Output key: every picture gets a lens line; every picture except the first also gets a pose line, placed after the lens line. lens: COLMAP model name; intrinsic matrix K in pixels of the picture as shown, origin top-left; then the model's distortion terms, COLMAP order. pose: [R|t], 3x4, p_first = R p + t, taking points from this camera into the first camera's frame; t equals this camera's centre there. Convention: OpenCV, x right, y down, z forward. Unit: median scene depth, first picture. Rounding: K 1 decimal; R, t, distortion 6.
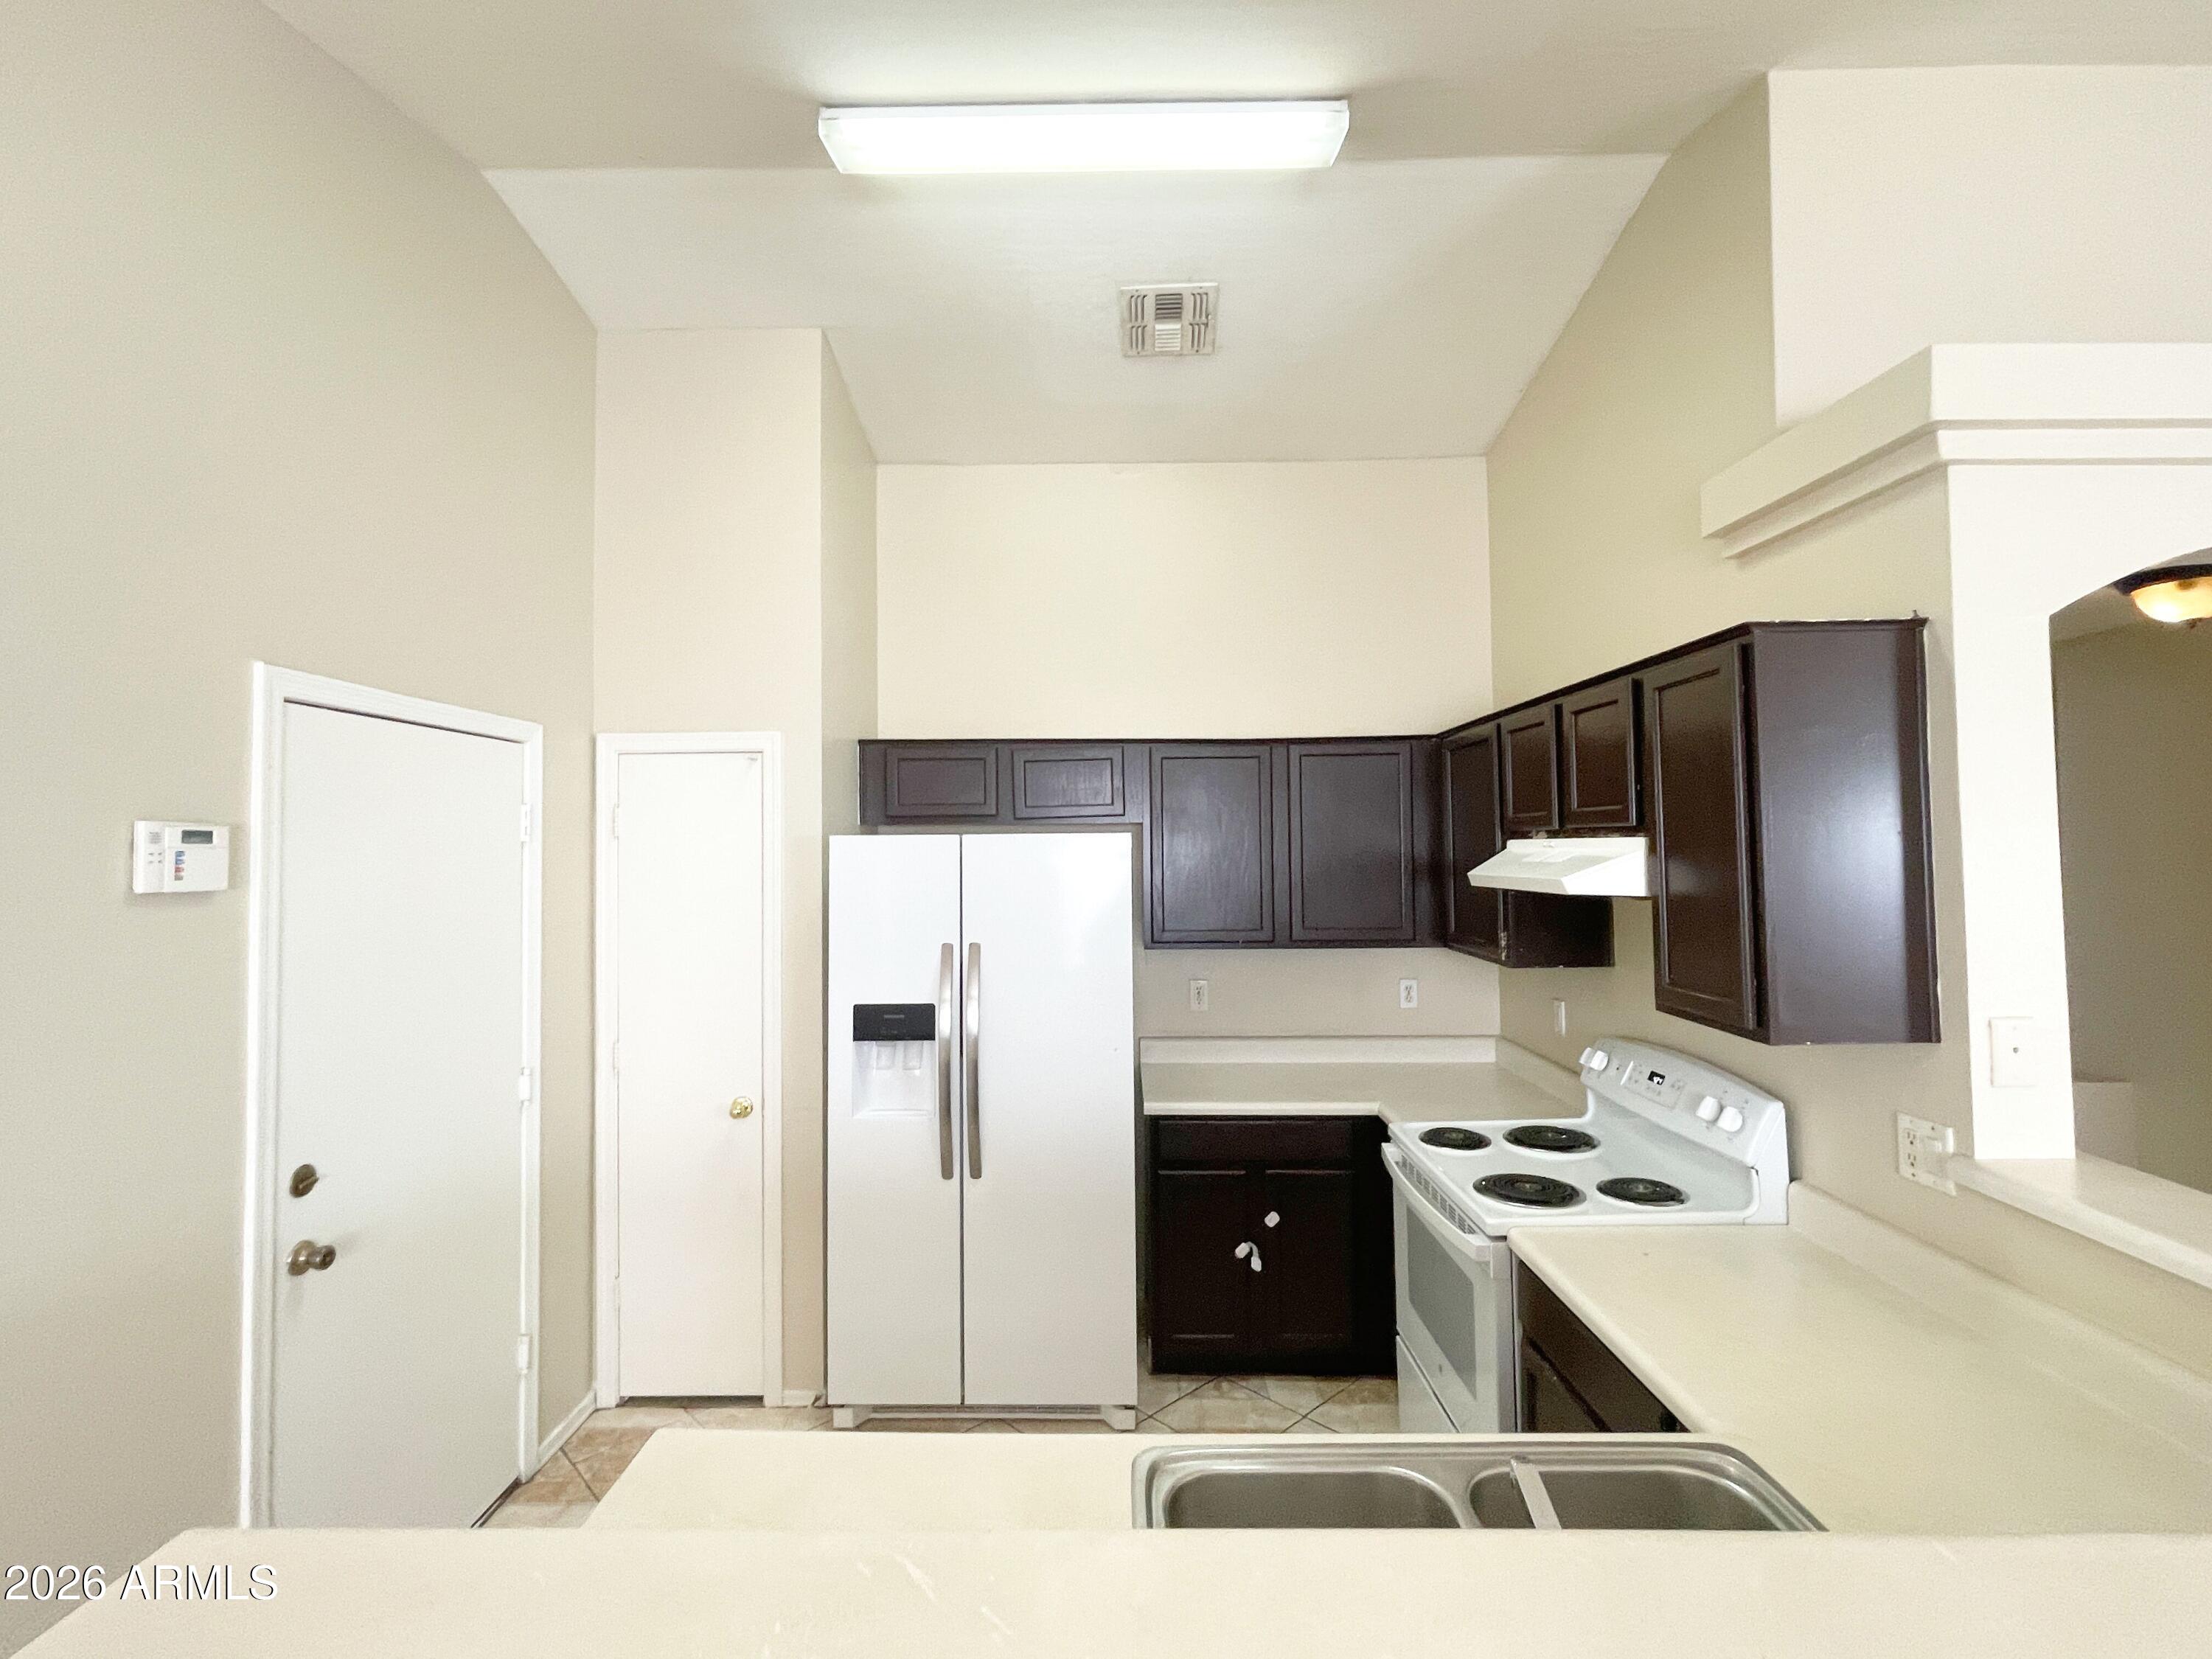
lens RADIAL K [[995.0, 0, 1108.9], [0, 995.0, 812.6], [0, 0, 1]] dist [-0.000976, 0.000466]
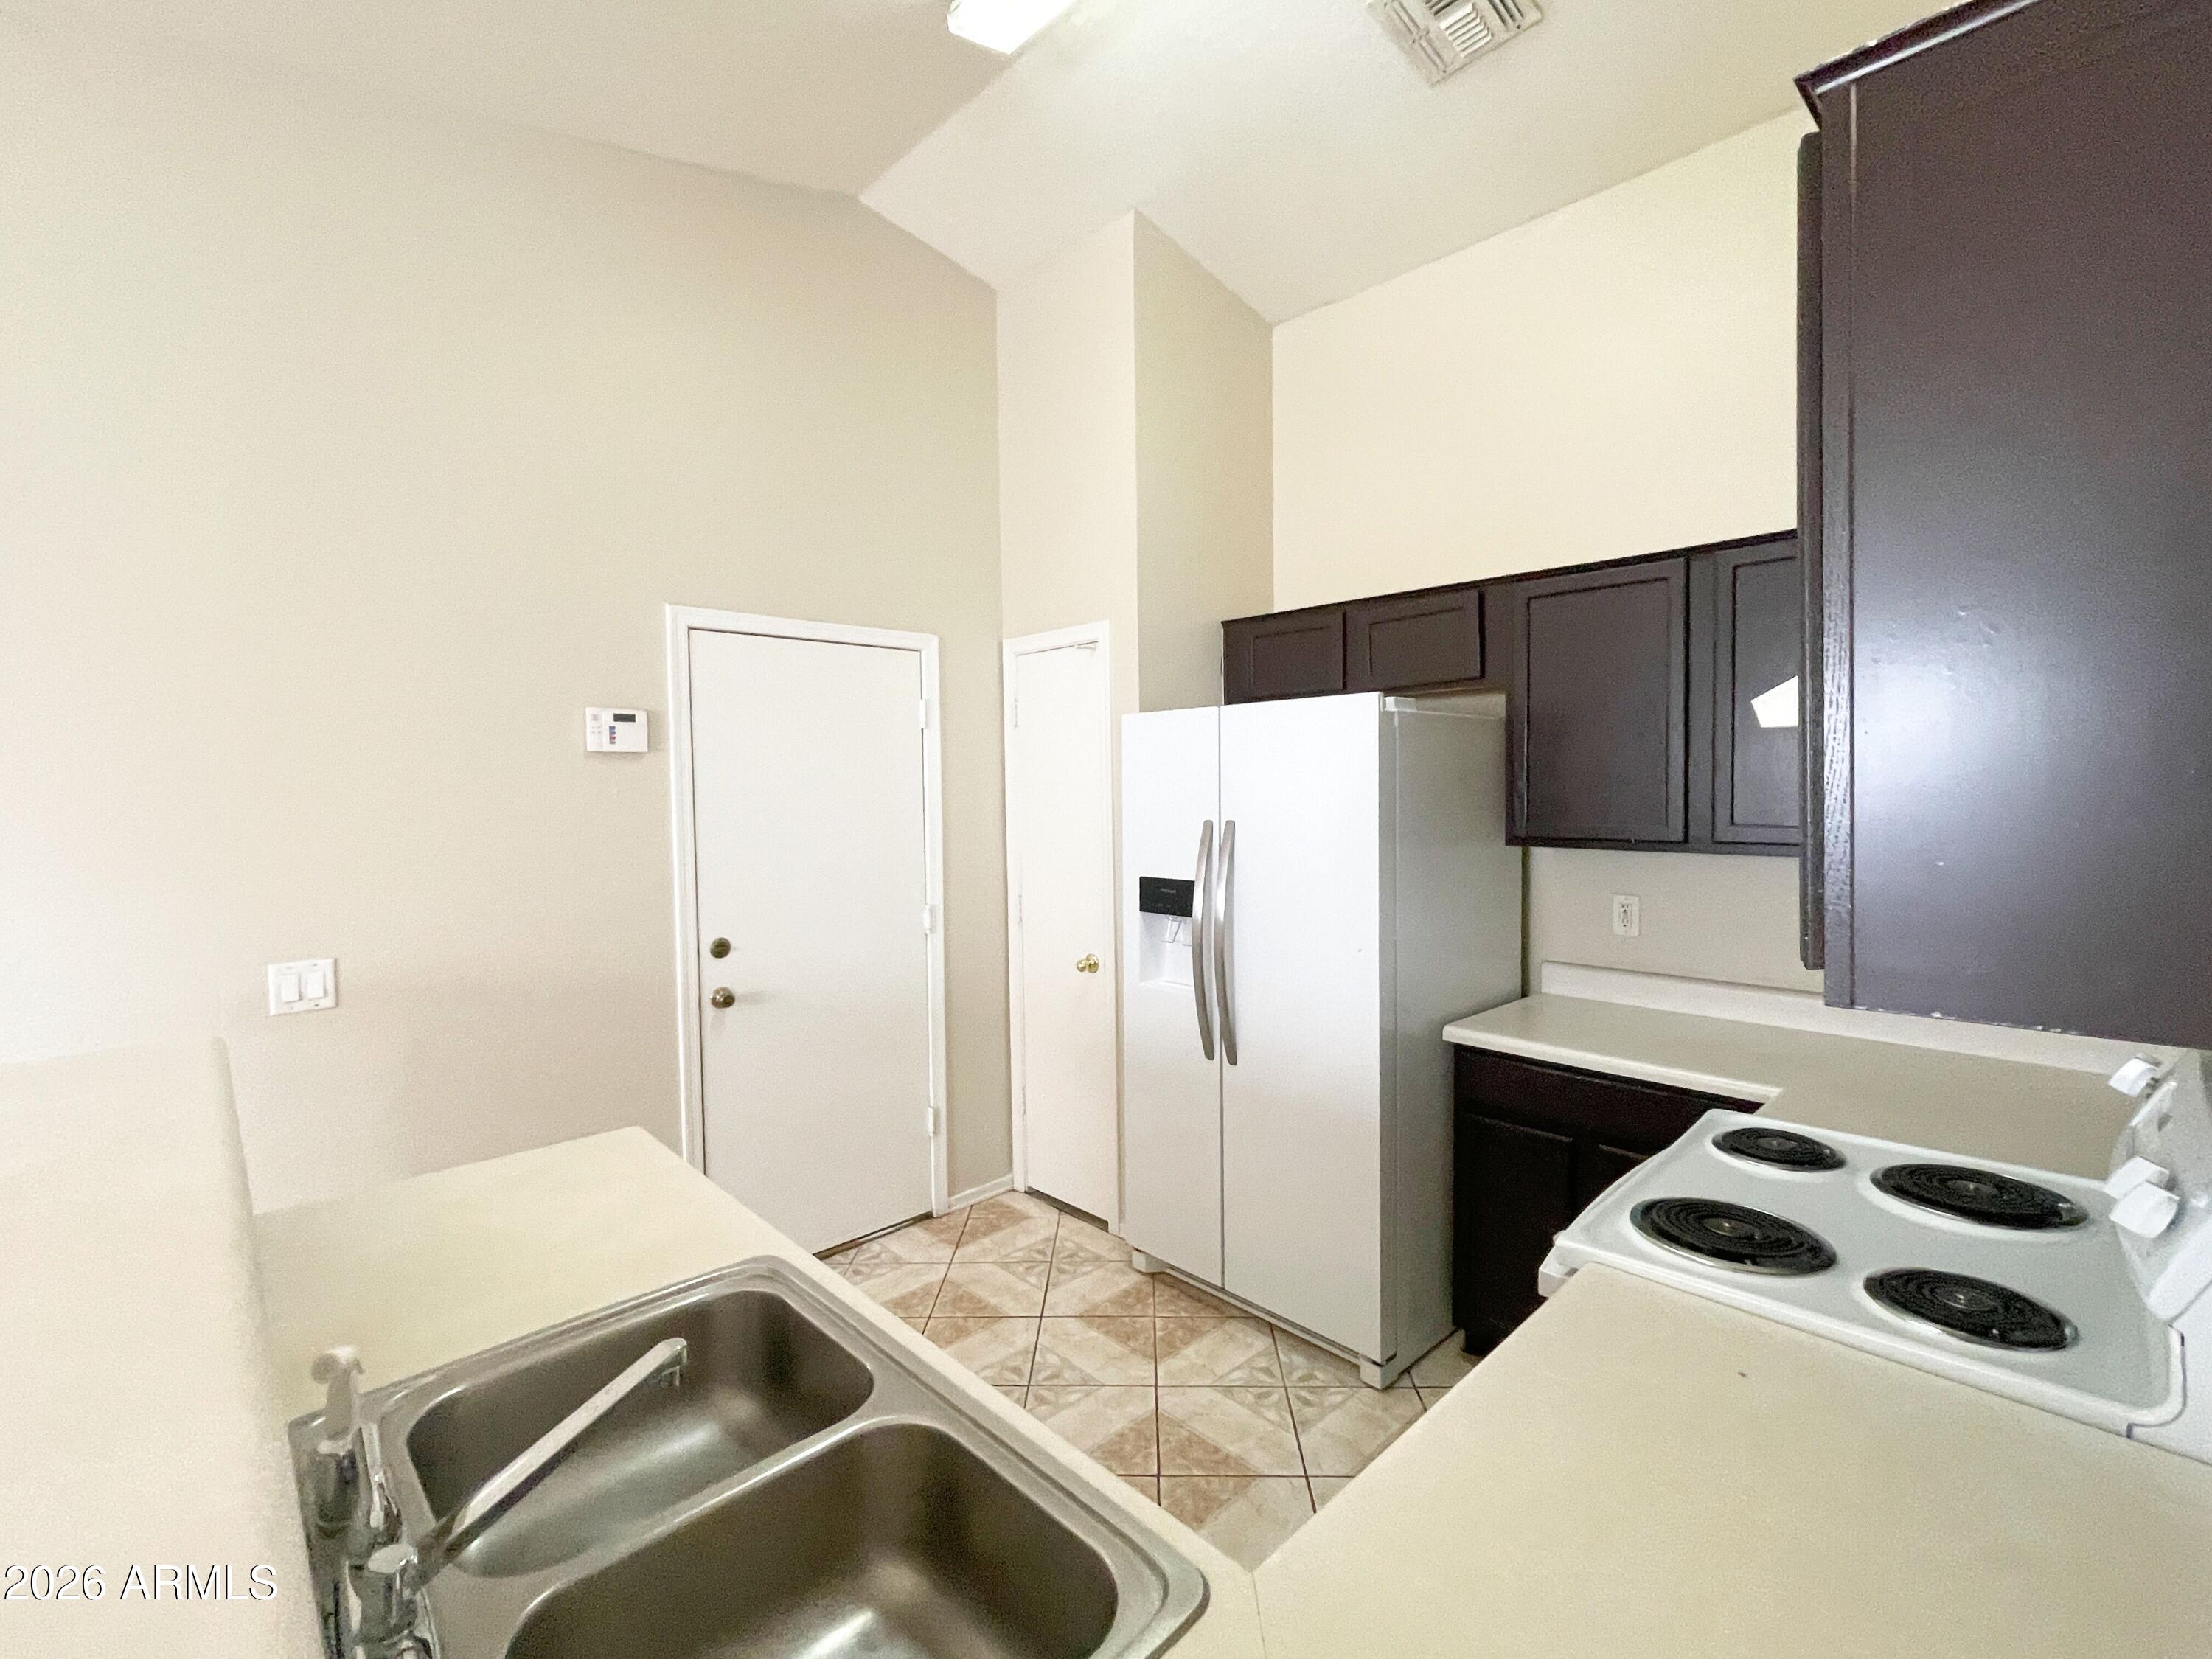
lens RADIAL K [[995.0, 0, 1108.9], [0, 995.0, 812.6], [0, 0, 1]] dist [-0.000976, 0.000466]
pose [[0.691323, 0.019249, -0.722289, 0.474801], [0.033128, 0.997749, 0.058297, 0.066701], [0.721786, -0.064230, 0.689130, 0.276028]]
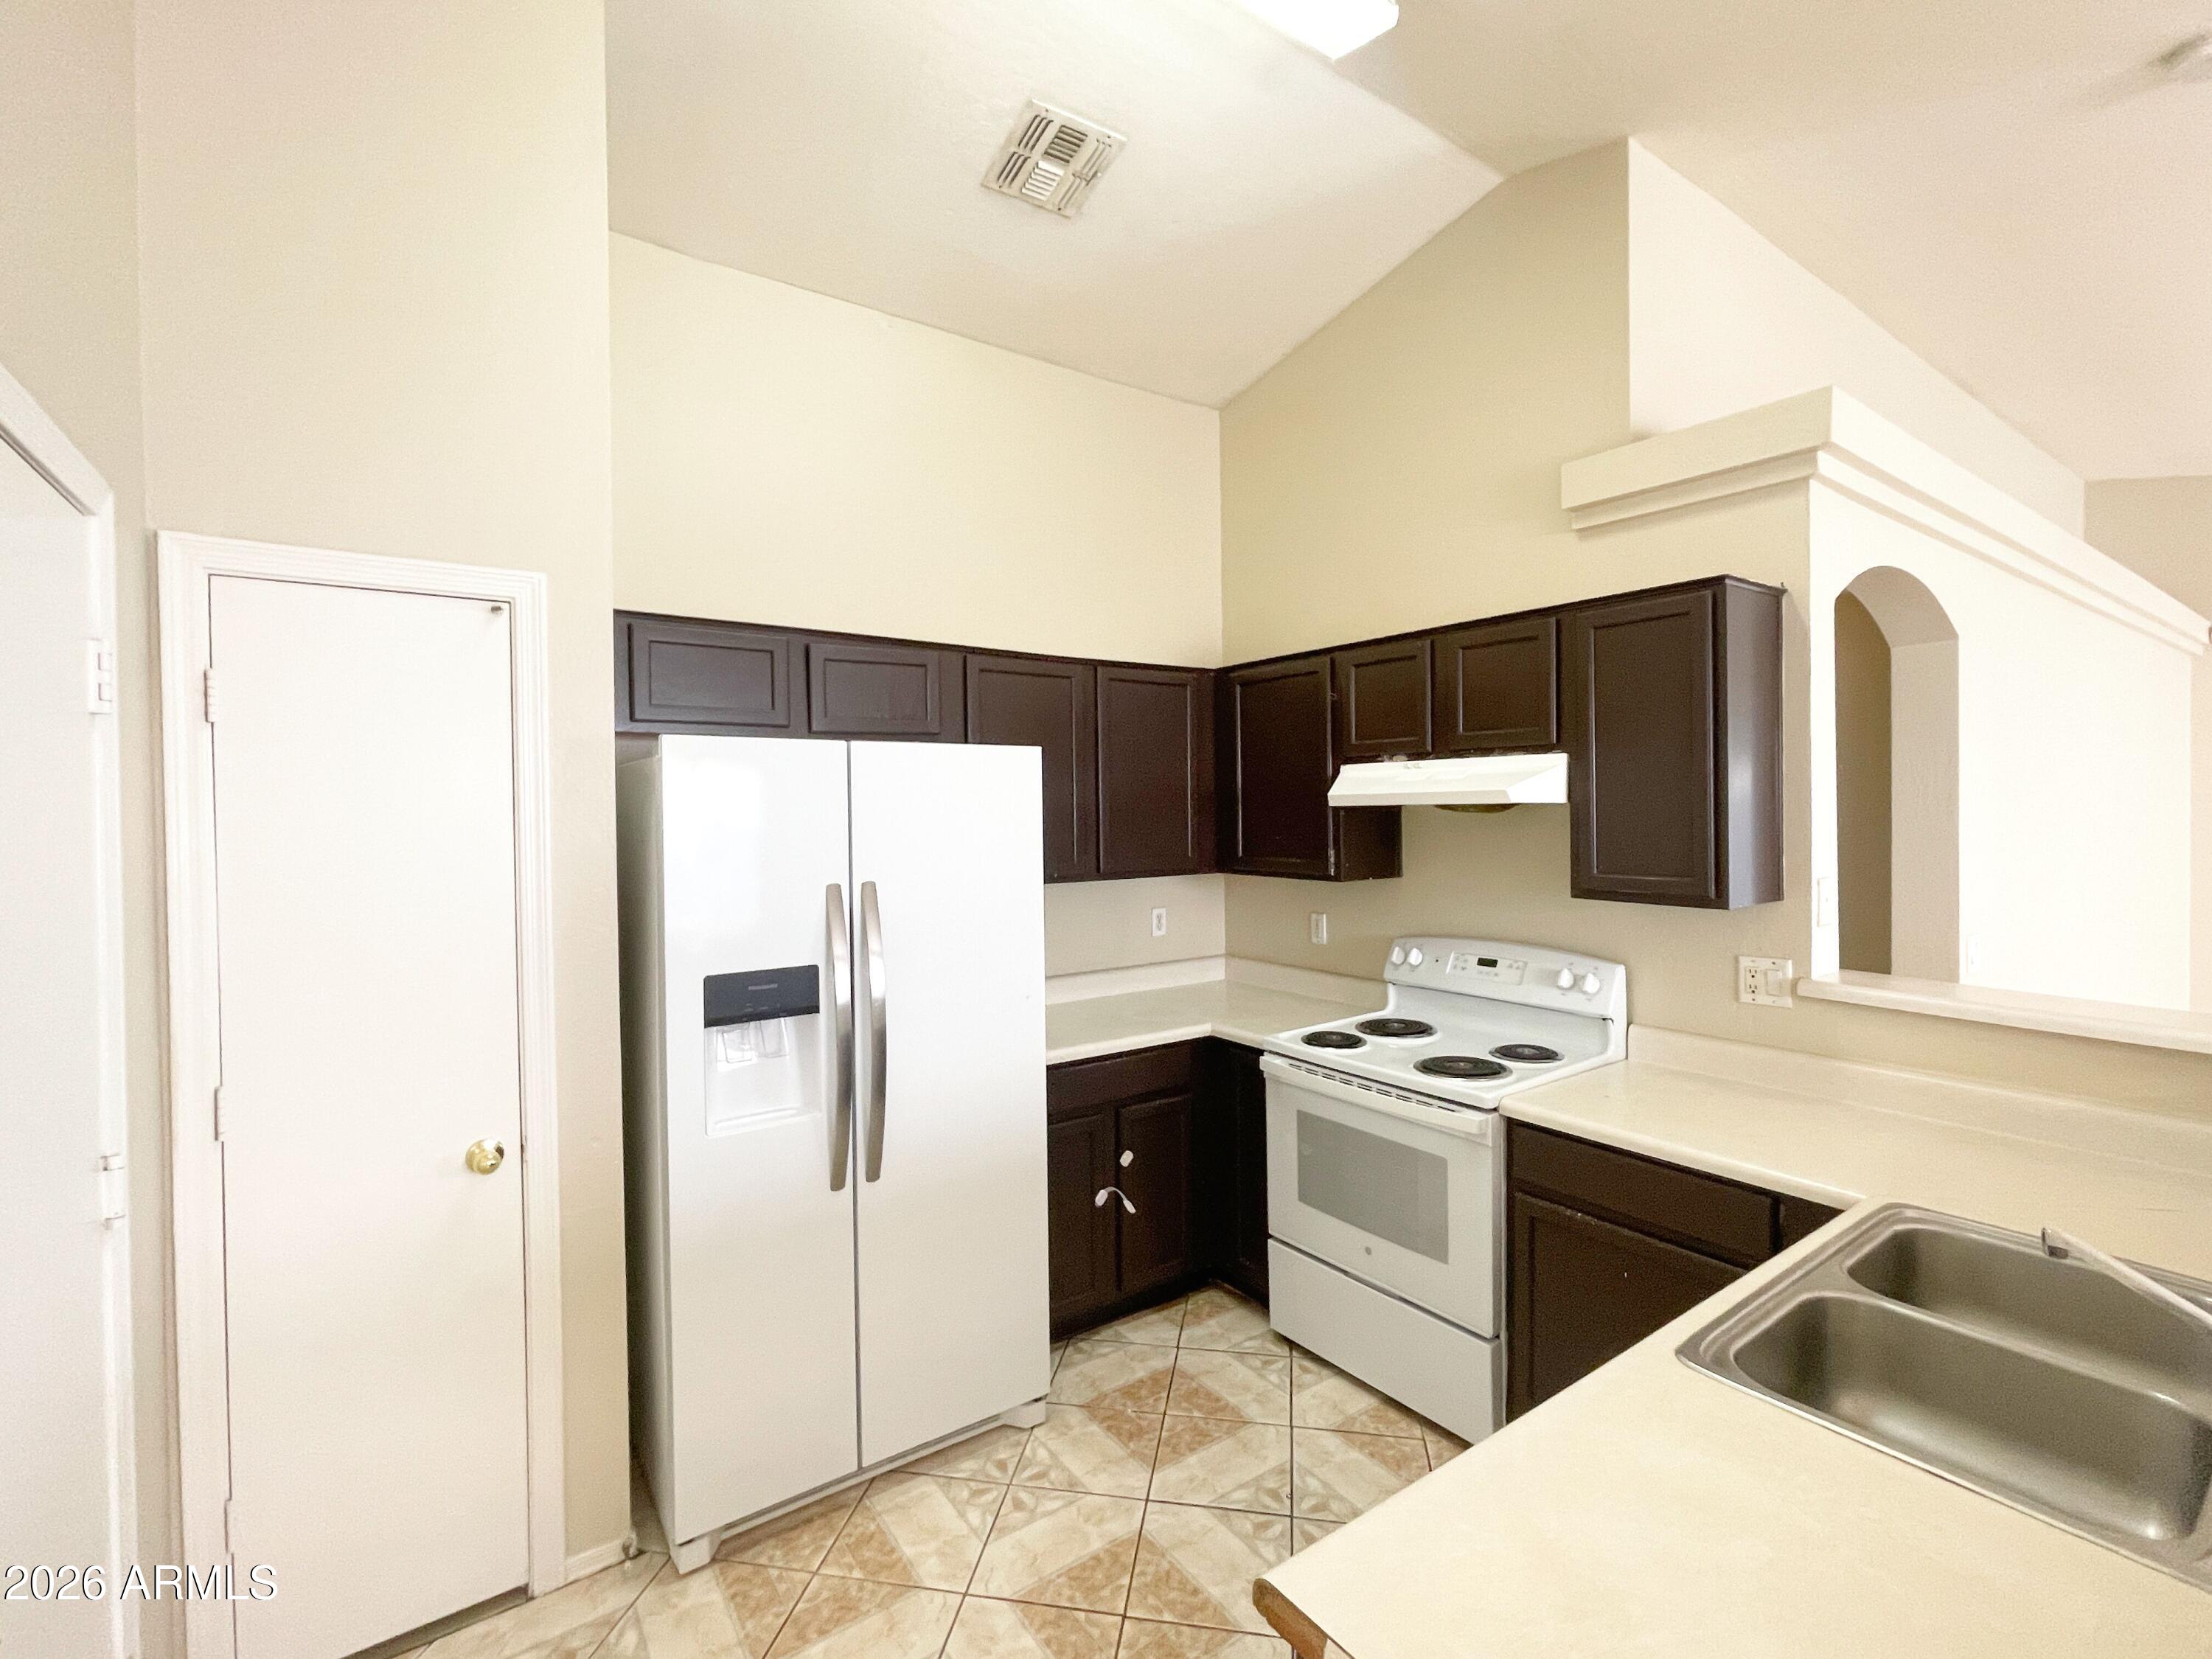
lens RADIAL K [[995.0, 0, 1108.9], [0, 995.0, 812.6], [0, 0, 1]] dist [-0.000976, 0.000466]
pose [[0.805230, -0.002385, 0.592958, -0.453257], [-0.018107, 0.999427, 0.028610, 0.053326], [-0.592687, -0.033775, 0.804725, 0.274210]]
